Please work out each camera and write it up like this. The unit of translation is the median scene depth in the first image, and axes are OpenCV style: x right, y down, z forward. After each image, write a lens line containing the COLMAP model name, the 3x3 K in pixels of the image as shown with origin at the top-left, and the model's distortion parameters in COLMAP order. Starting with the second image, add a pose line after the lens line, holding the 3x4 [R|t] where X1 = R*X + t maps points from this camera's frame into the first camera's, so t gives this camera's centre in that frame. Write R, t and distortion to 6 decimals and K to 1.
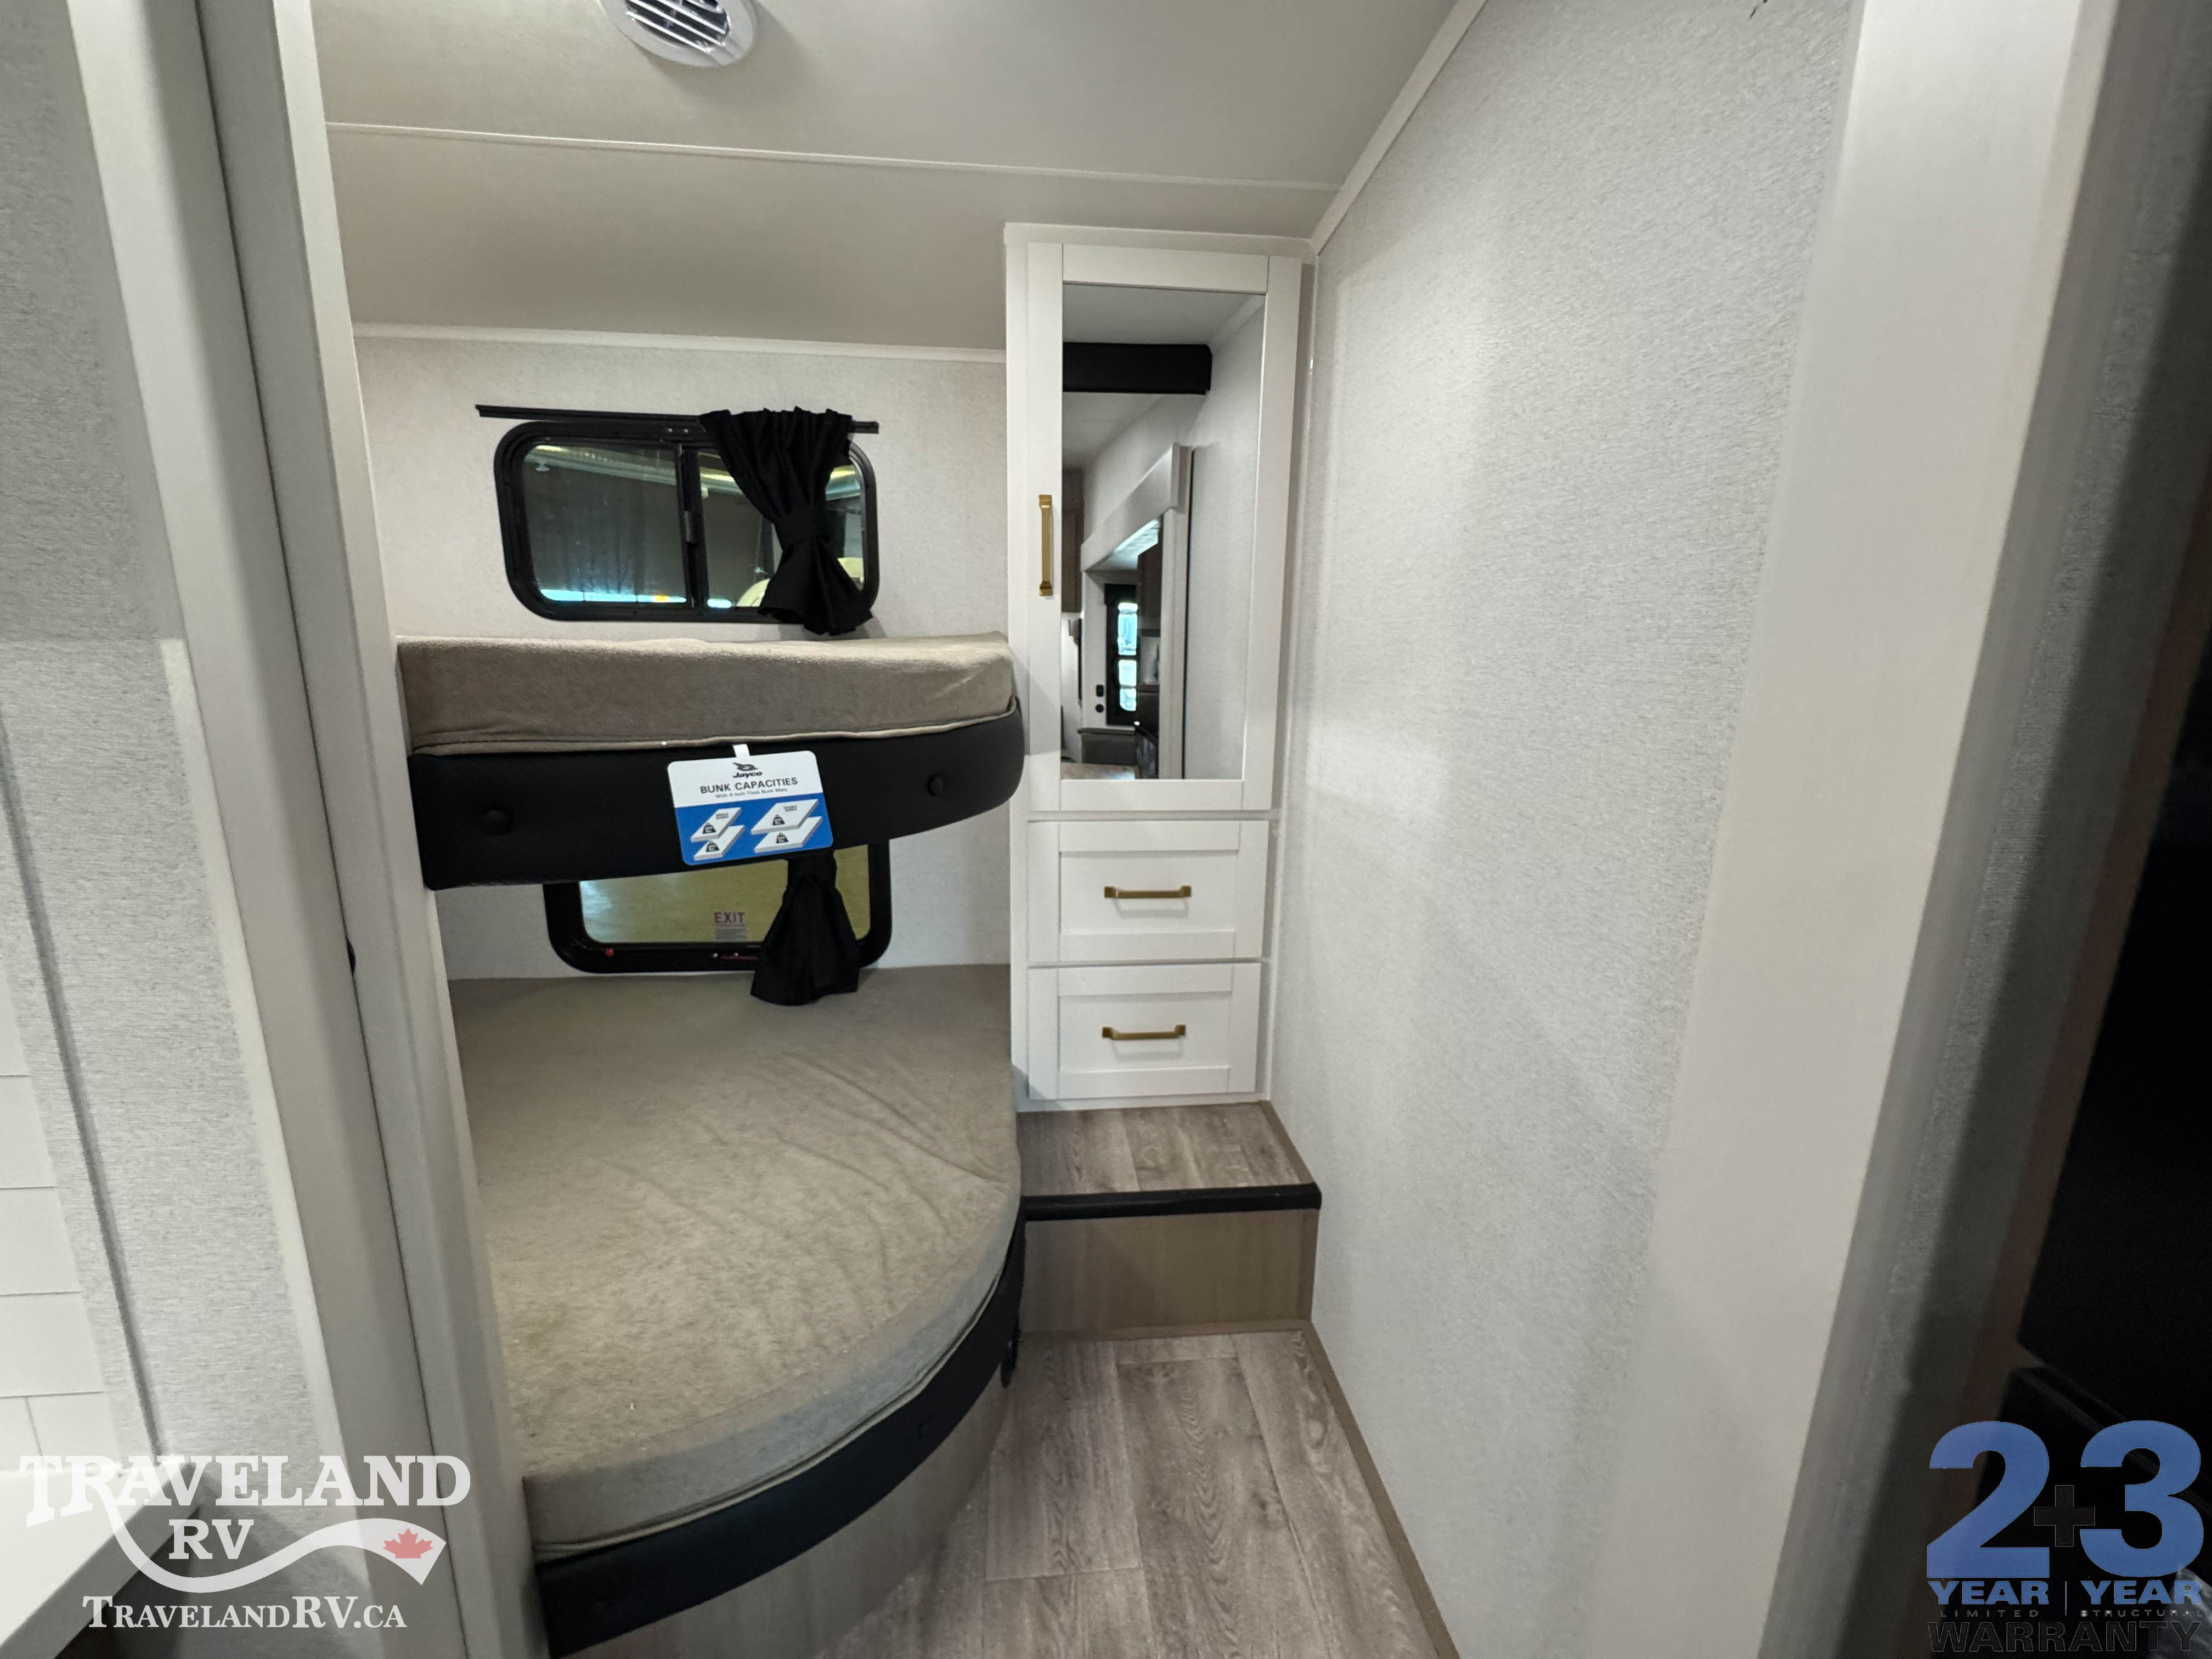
lens RADIAL K [[882.3, 0, 1103.7], [0, 882.3, 829.5], [0, 0, 1]] dist [-0.005492, 0.000062]
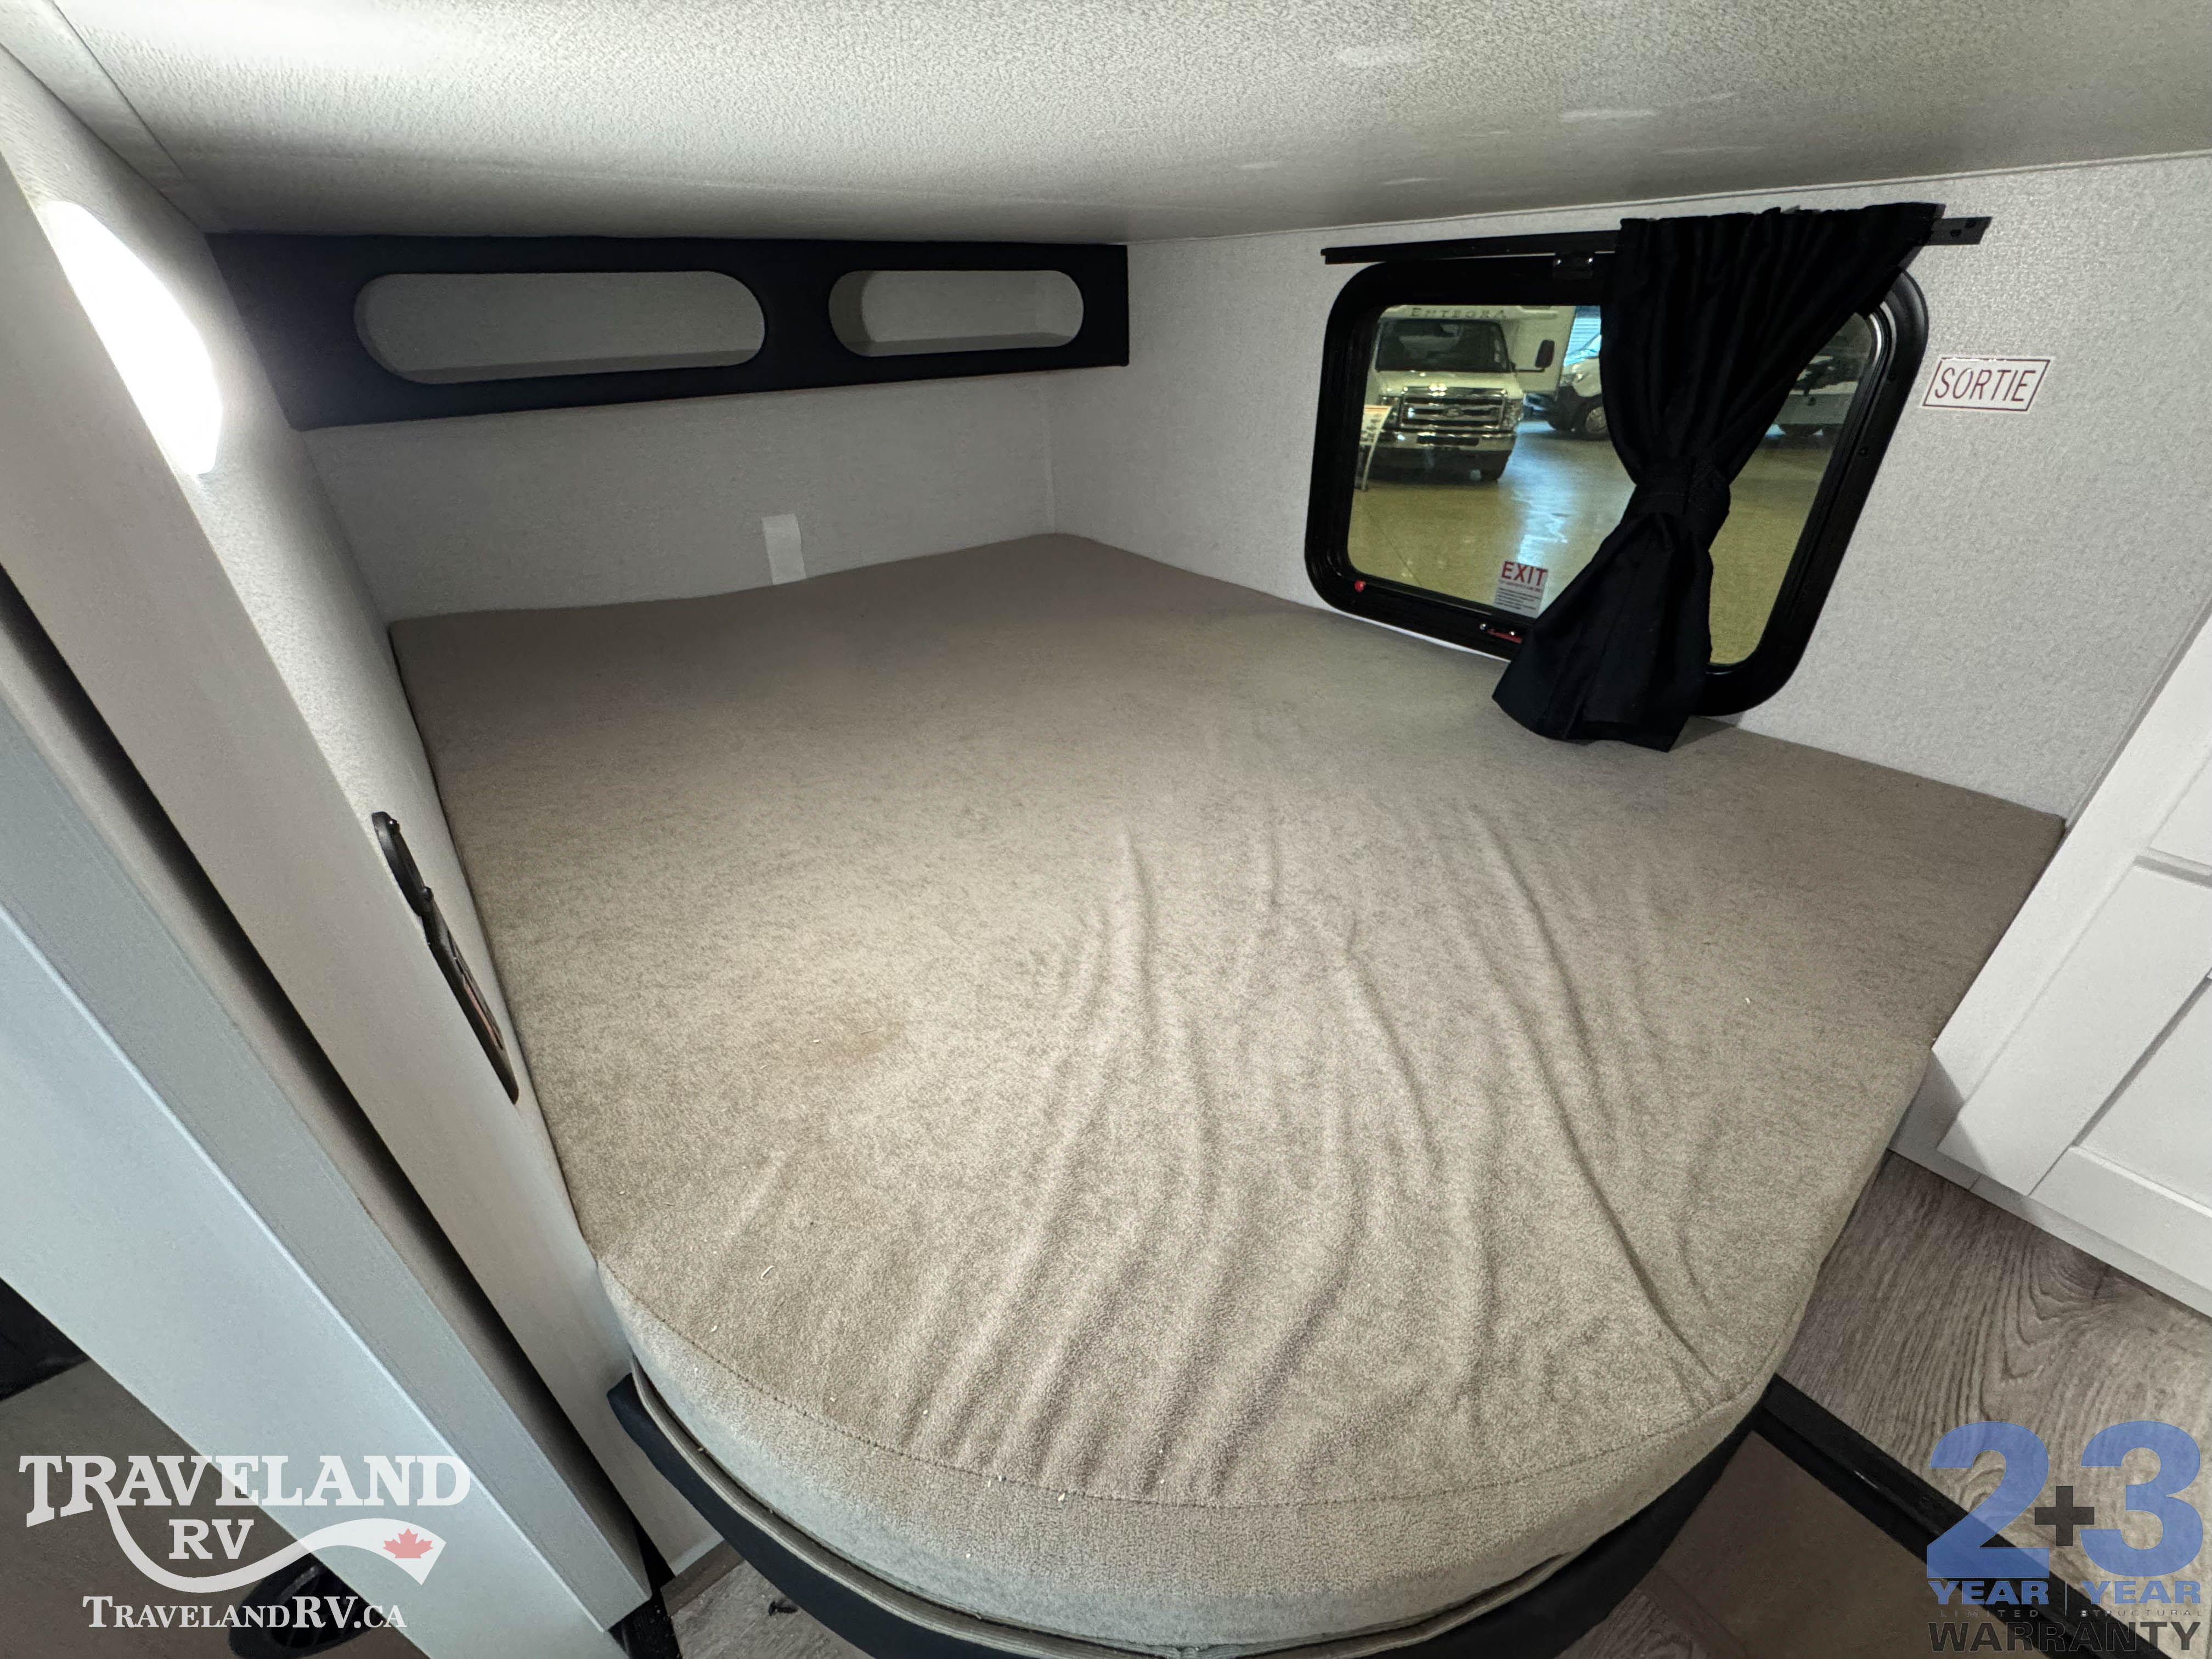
lens RADIAL K [[882.3, 0, 1114.8], [0, 882.3, 828.9], [0, 0, 1]] dist [-0.005492, 0.000062]
pose [[0.545332, 0.412982, -0.729424, -0.056898], [-0.144750, 0.903529, 0.403339, 0.065660], [0.825627, -0.114370, 0.552503, 0.477891]]
